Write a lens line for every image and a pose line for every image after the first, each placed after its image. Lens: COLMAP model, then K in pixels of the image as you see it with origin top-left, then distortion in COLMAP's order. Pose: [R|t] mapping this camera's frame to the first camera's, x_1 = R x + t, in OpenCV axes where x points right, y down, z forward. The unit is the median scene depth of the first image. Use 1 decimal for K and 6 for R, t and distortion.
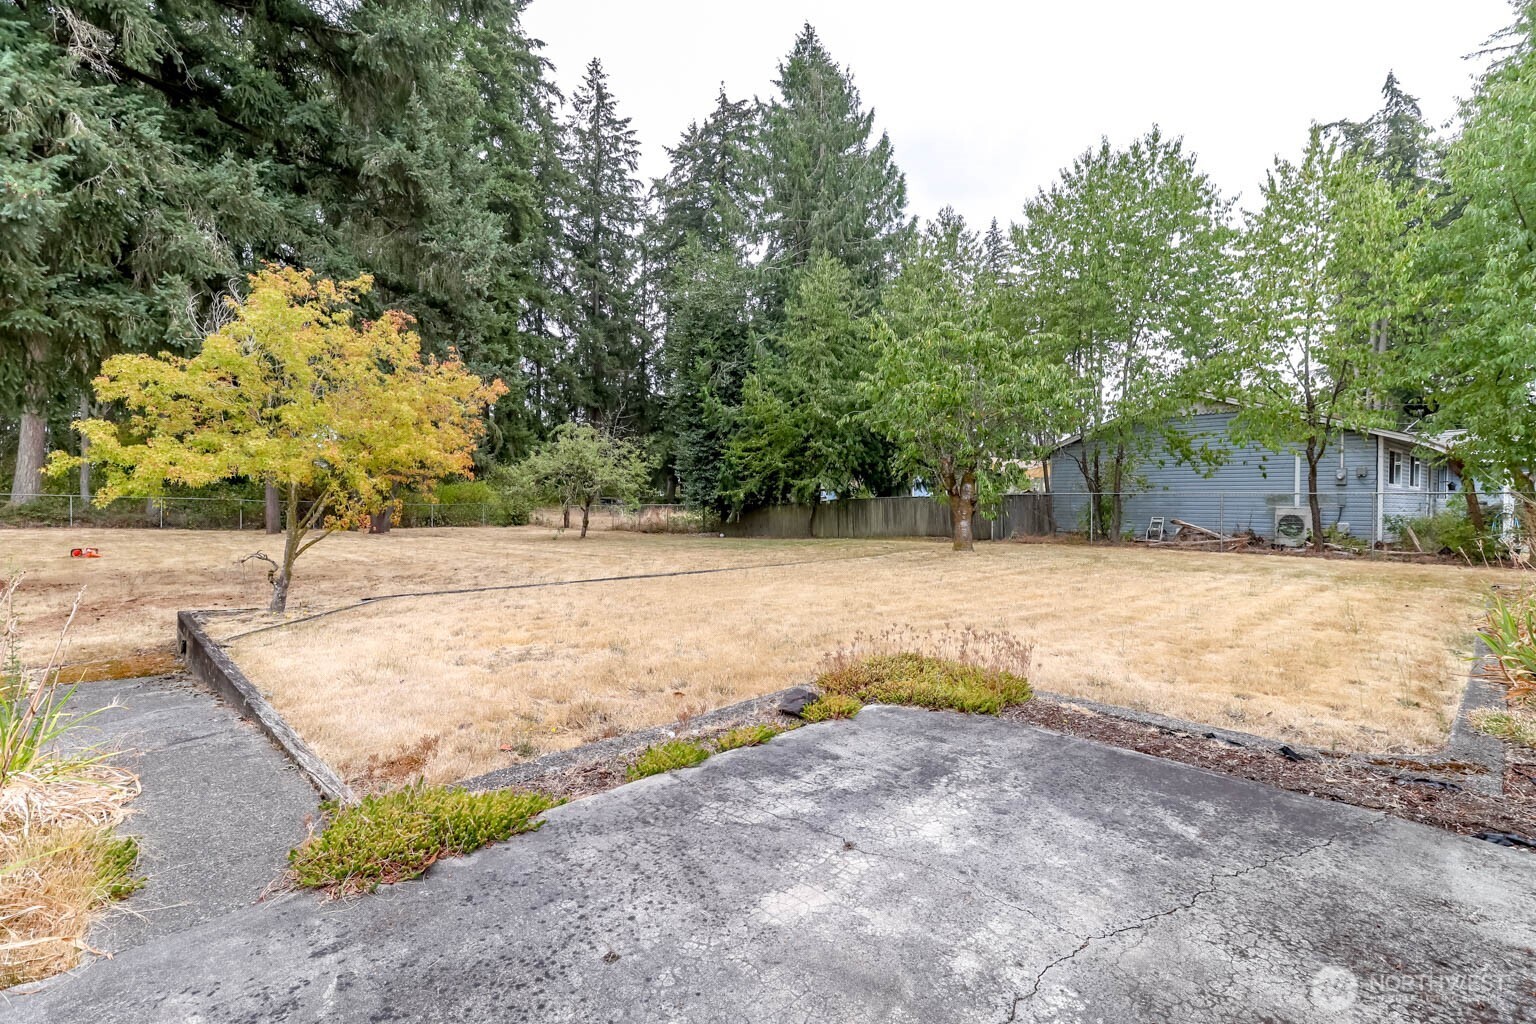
lens RADIAL K [[693.2, 0, 771.4], [0, 693.2, 507.6], [0, 0, 1]] dist [0.020089, -0.000564]
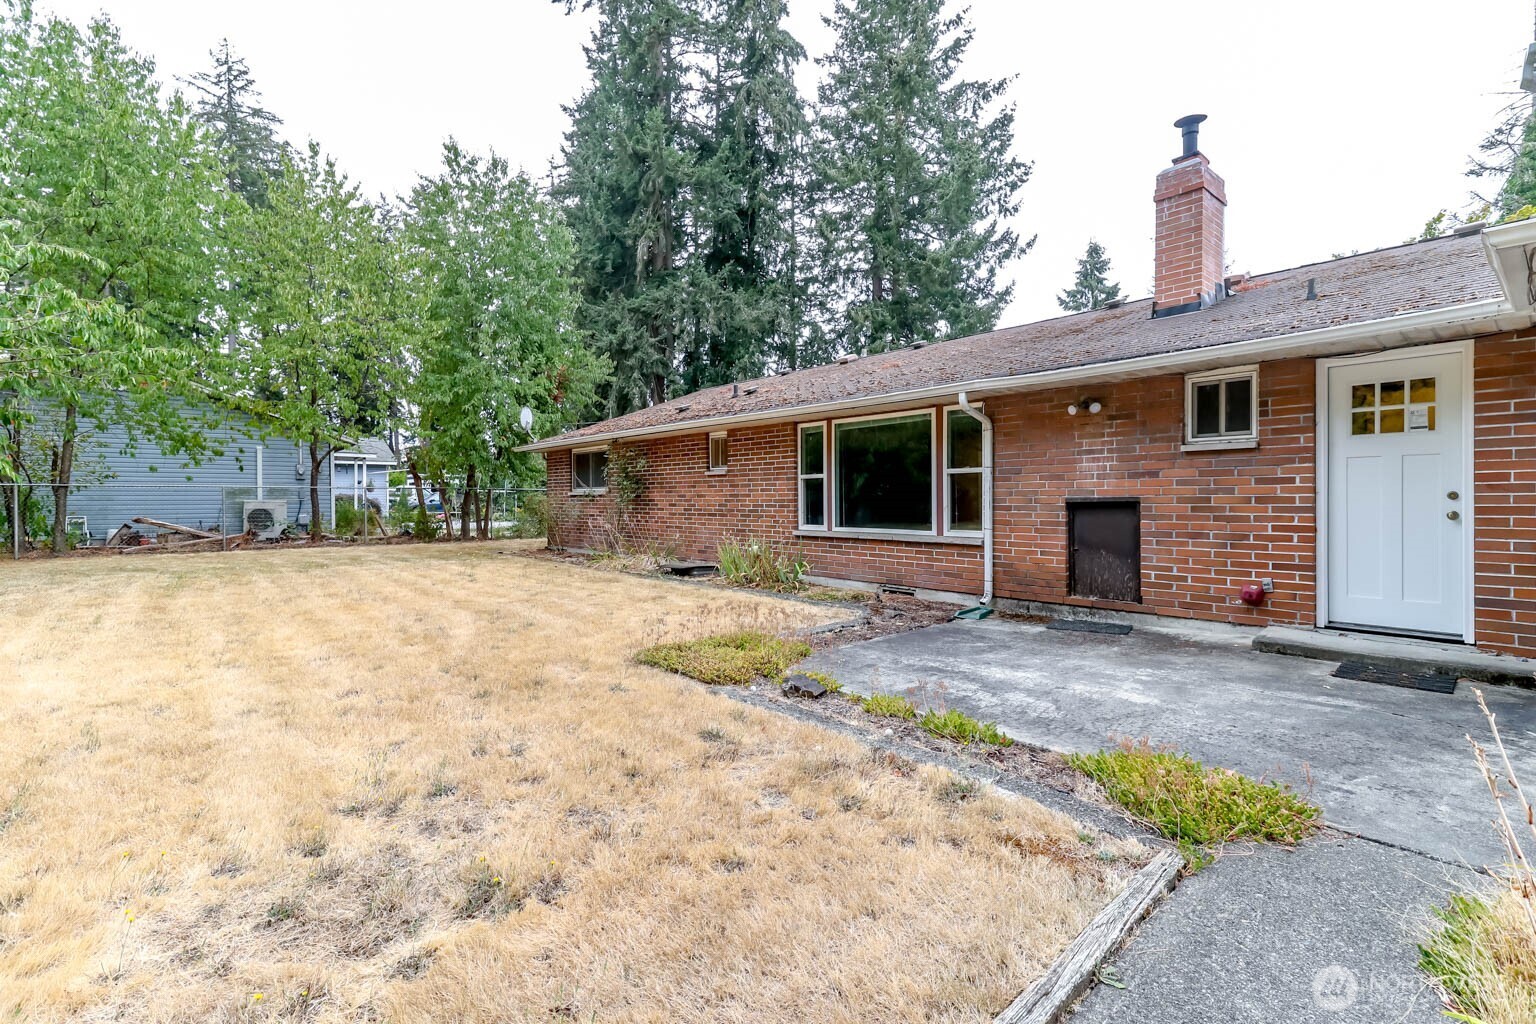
lens RADIAL K [[693.2, 0, 773.2], [0, 693.2, 504.1], [0, 0, 1]] dist [0.020089, -0.000564]
pose [[0.023836, -0.012572, 0.999637, -1.367418], [0.009333, 0.999880, 0.012352, -0.009844], [-0.999672, 0.009035, 0.023950, 1.378610]]
